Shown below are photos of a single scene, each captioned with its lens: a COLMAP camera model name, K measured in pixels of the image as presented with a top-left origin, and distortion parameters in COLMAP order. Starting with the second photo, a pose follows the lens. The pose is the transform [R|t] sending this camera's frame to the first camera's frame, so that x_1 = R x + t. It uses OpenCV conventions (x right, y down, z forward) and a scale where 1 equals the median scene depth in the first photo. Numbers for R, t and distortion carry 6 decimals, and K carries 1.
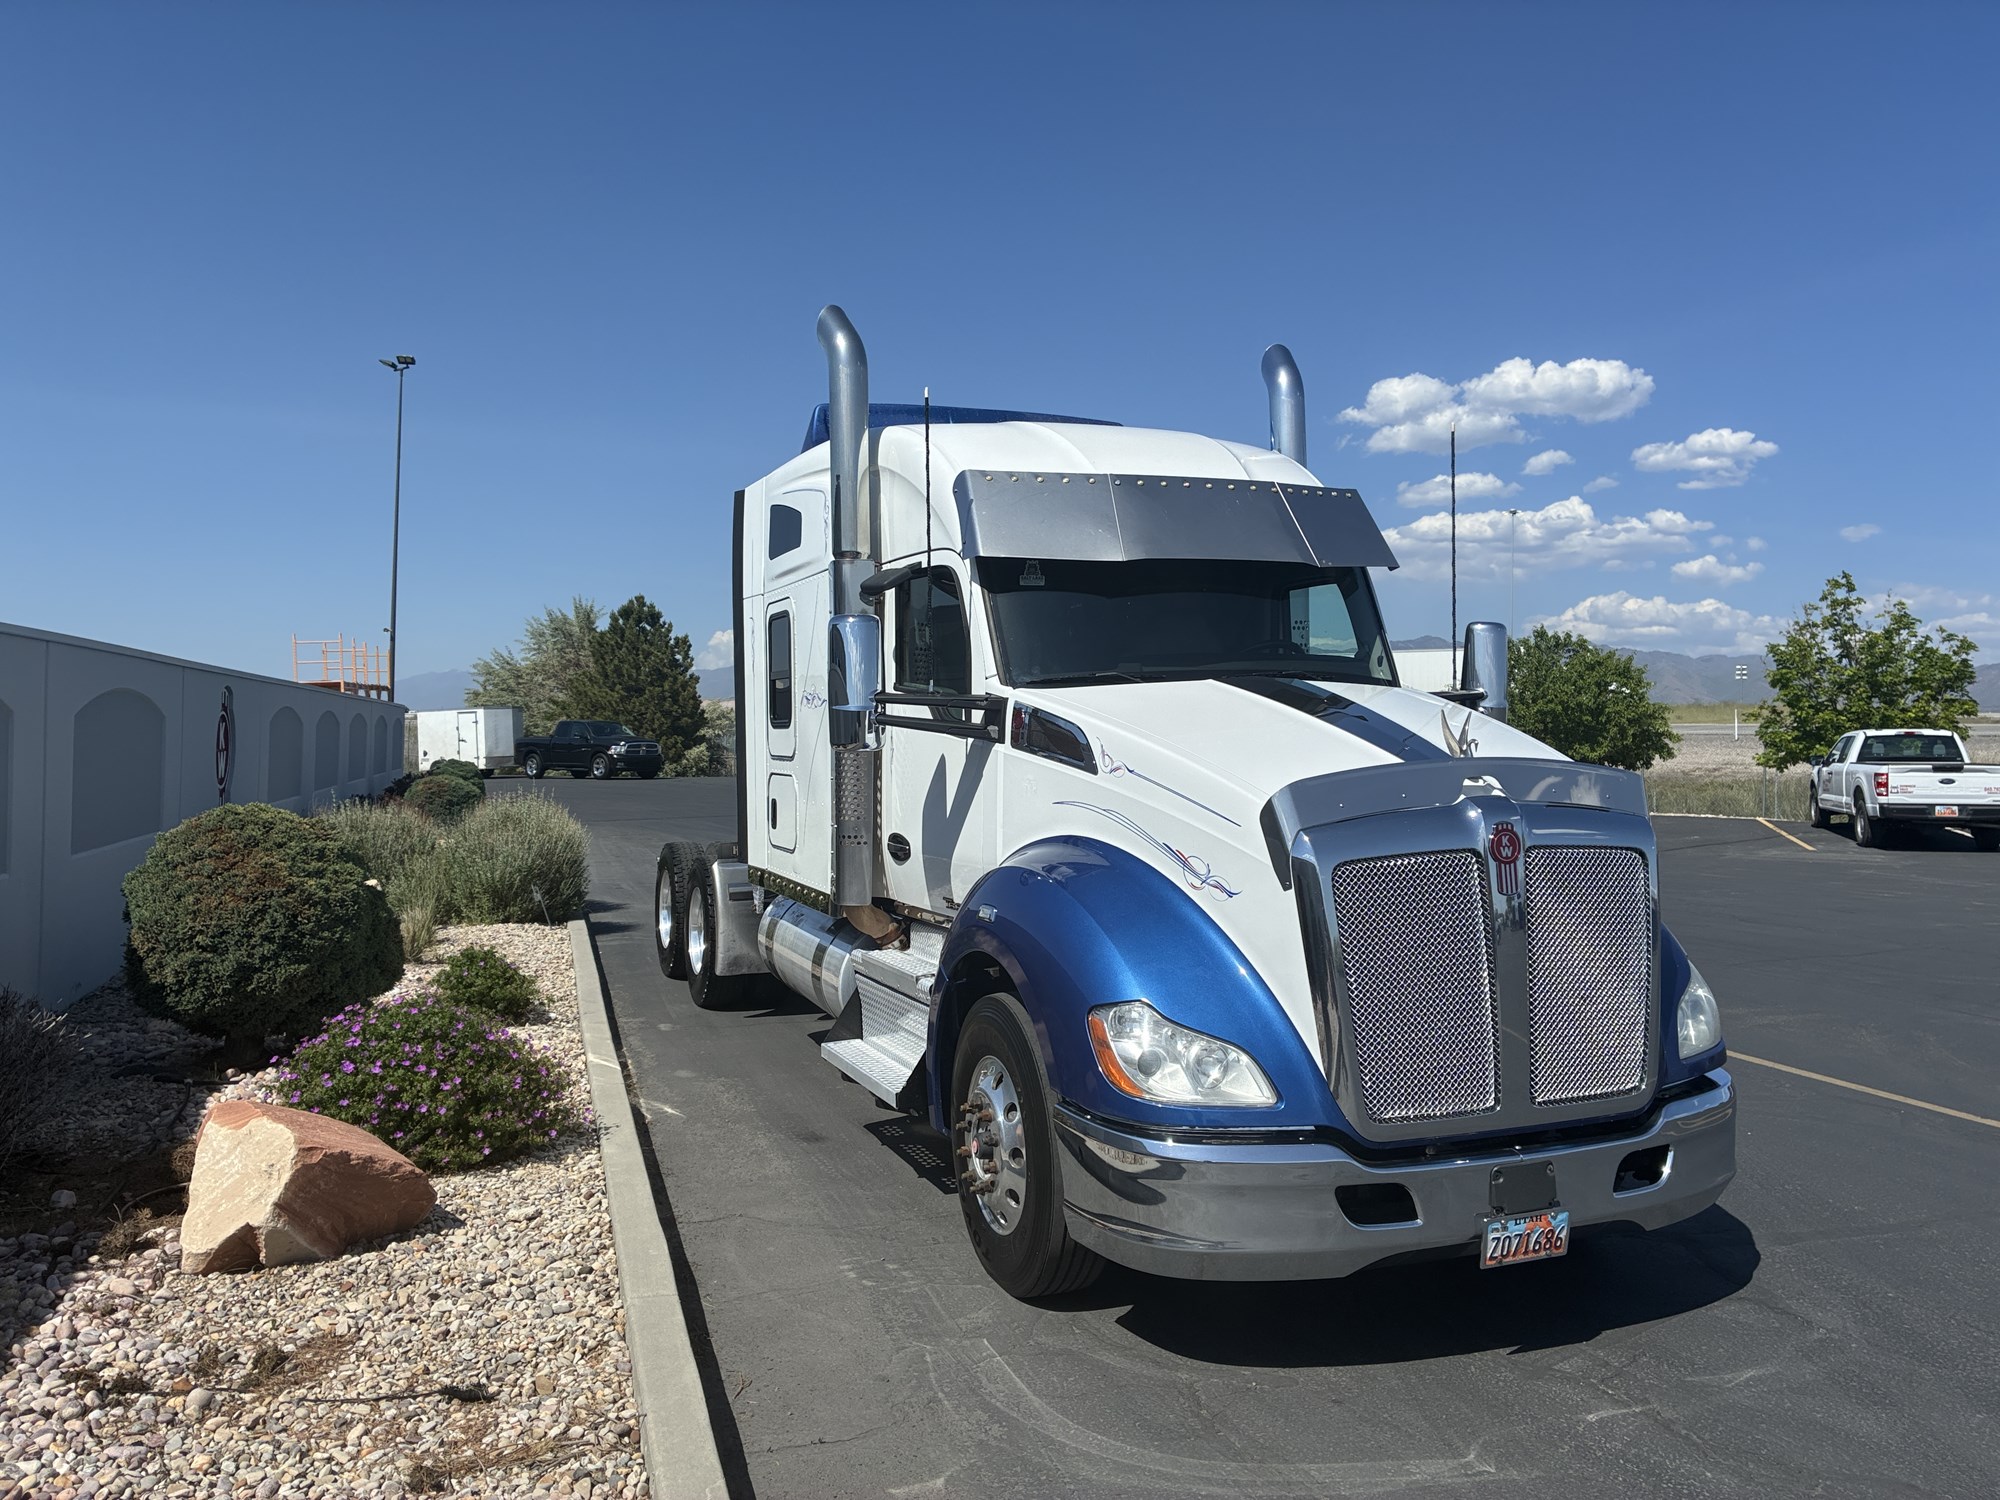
lens RADIAL K [[1564.5, 0, 988.5], [0, 1564.5, 742.8], [0, 0, 1]] dist [0.031082, -0.007683]
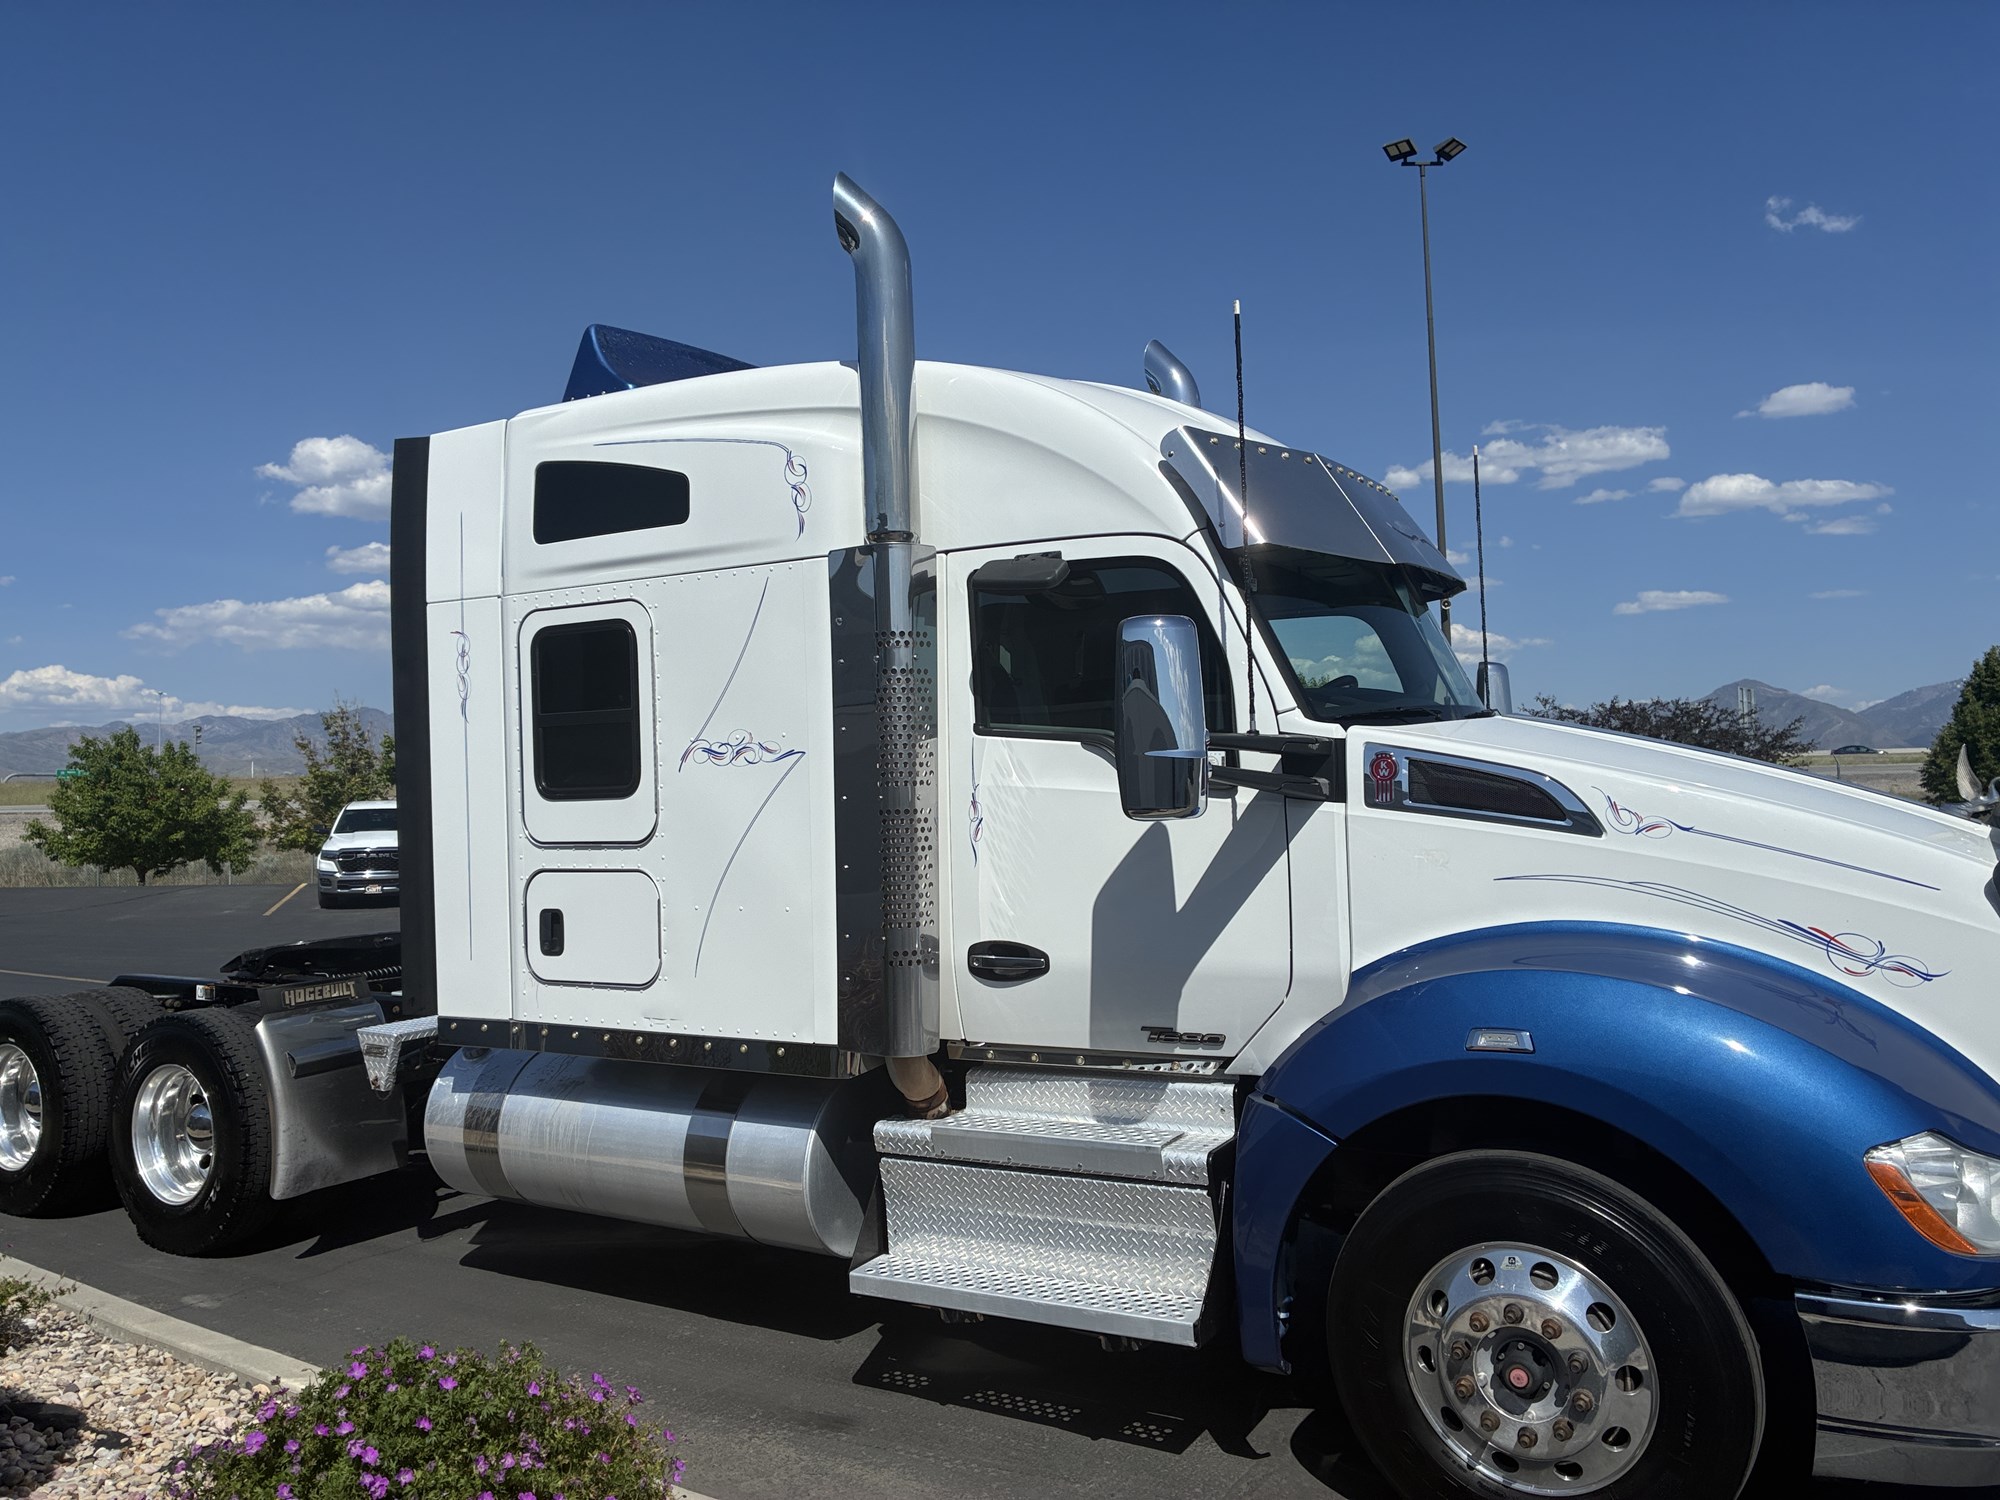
lens RADIAL K [[1564.5, 0, 981.4], [0, 1564.5, 747.3], [0, 0, 1]] dist [0.031082, -0.007683]
pose [[0.792524, -0.006525, 0.609806, -0.370296], [0.033110, 0.998928, -0.032341, -0.004230], [-0.608941, 0.045822, 0.791891, 0.346601]]
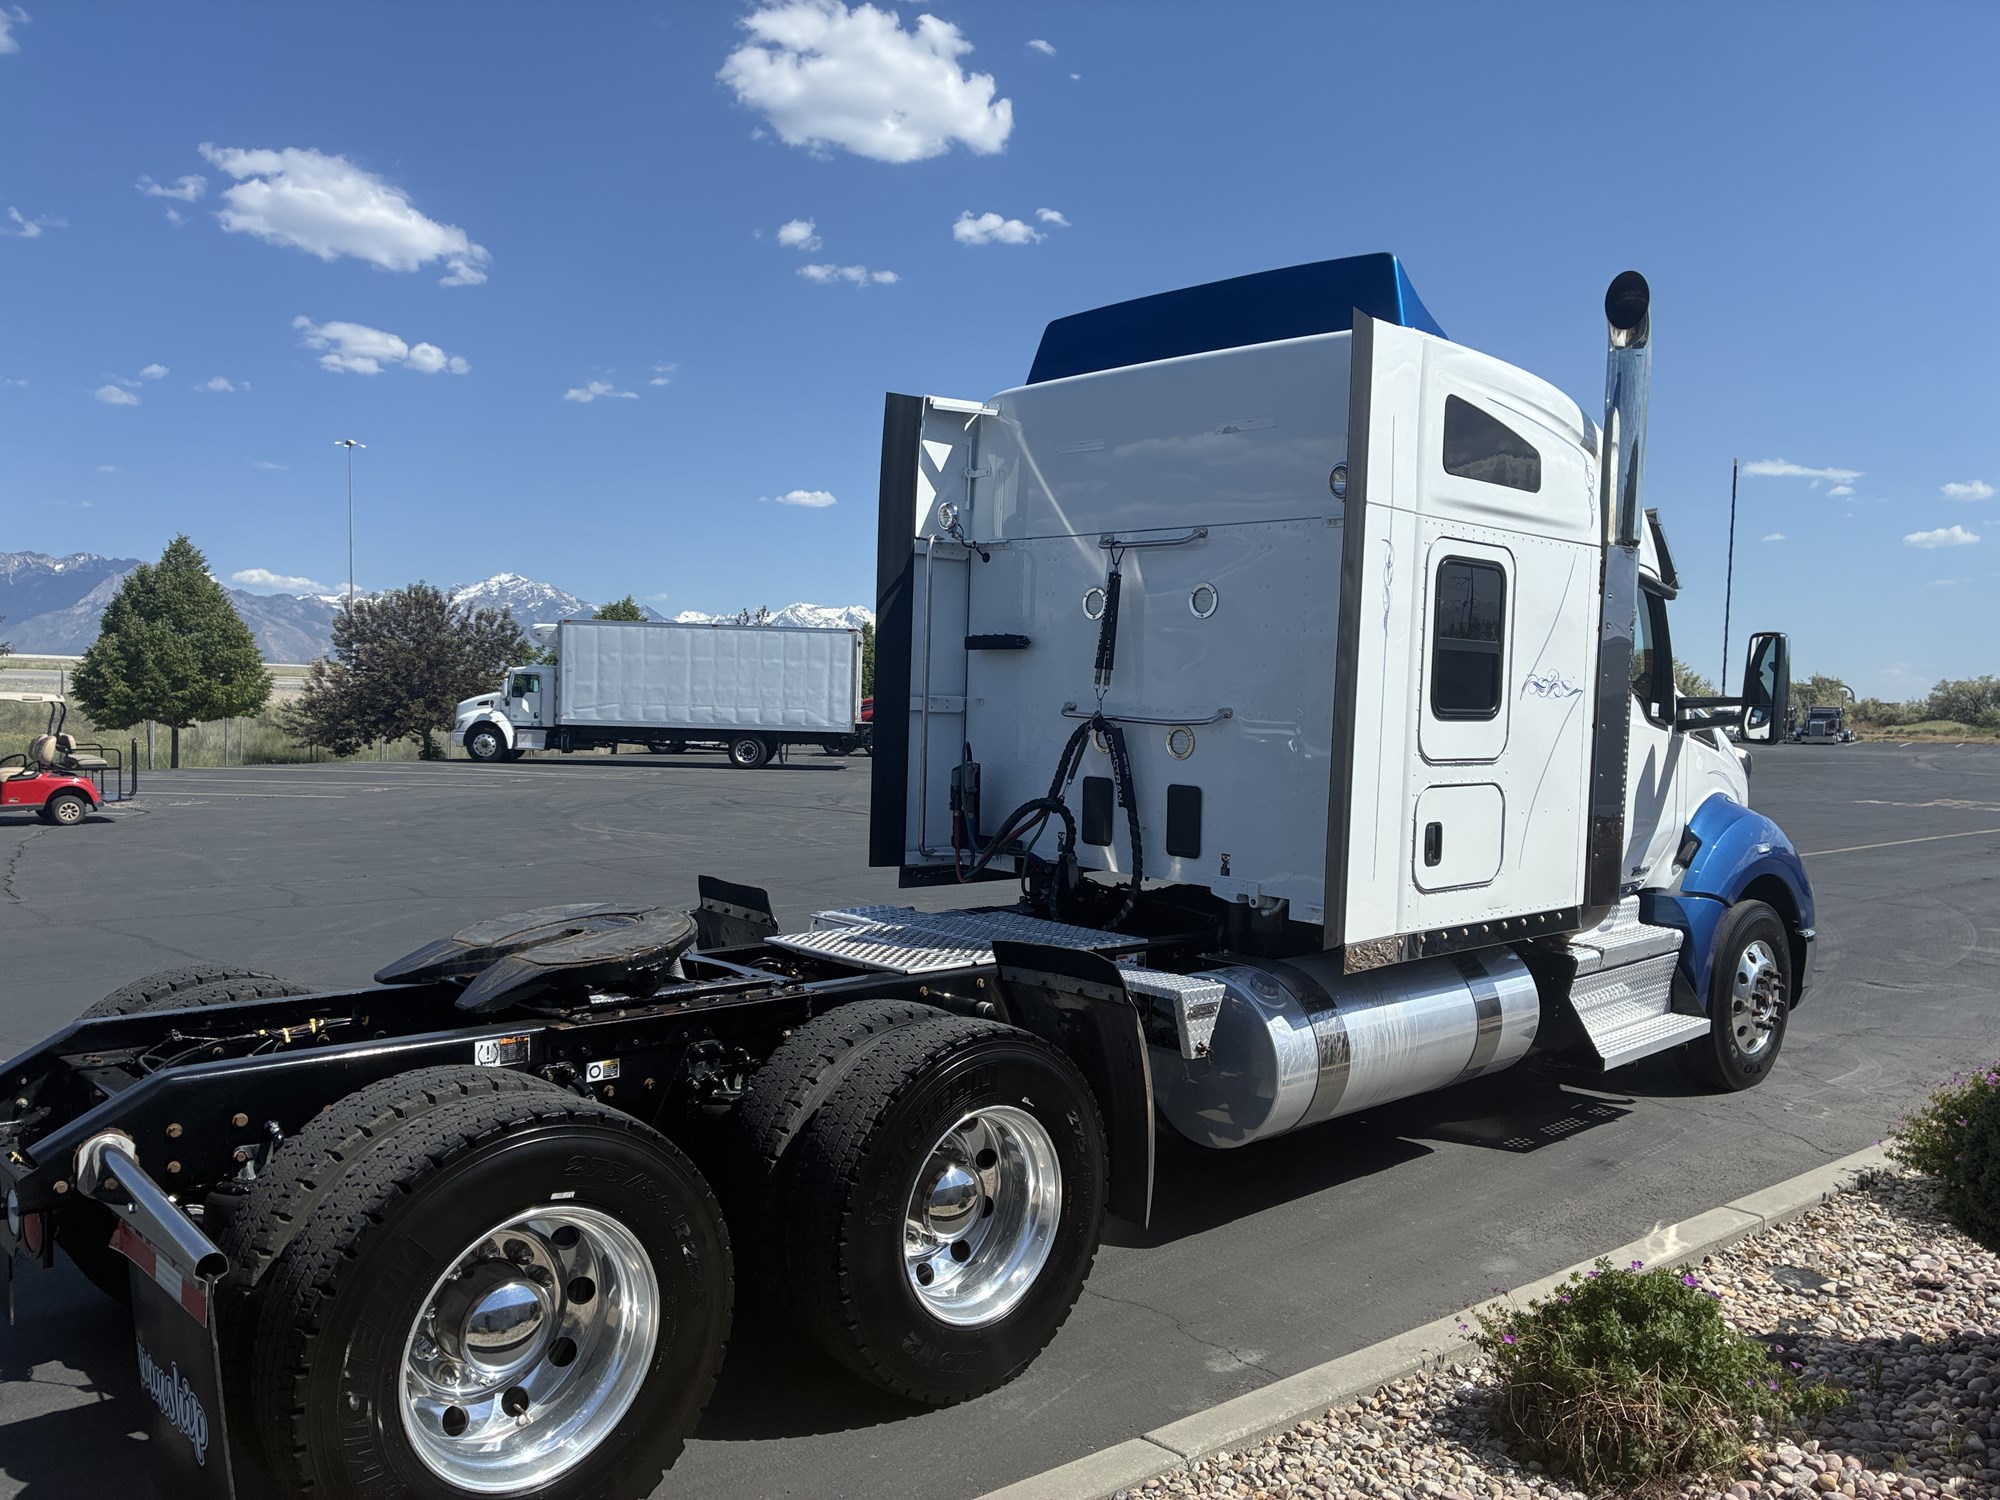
lens RADIAL K [[1564.5, 0, 994.7], [0, 1564.5, 759.5], [0, 0, 1]] dist [0.031082, -0.007683]
pose [[-0.399600, -0.050507, 0.915297, -0.651961], [-0.019084, 0.998723, 0.046778, -0.019530], [-0.916491, 0.001225, -0.400054, 1.368249]]
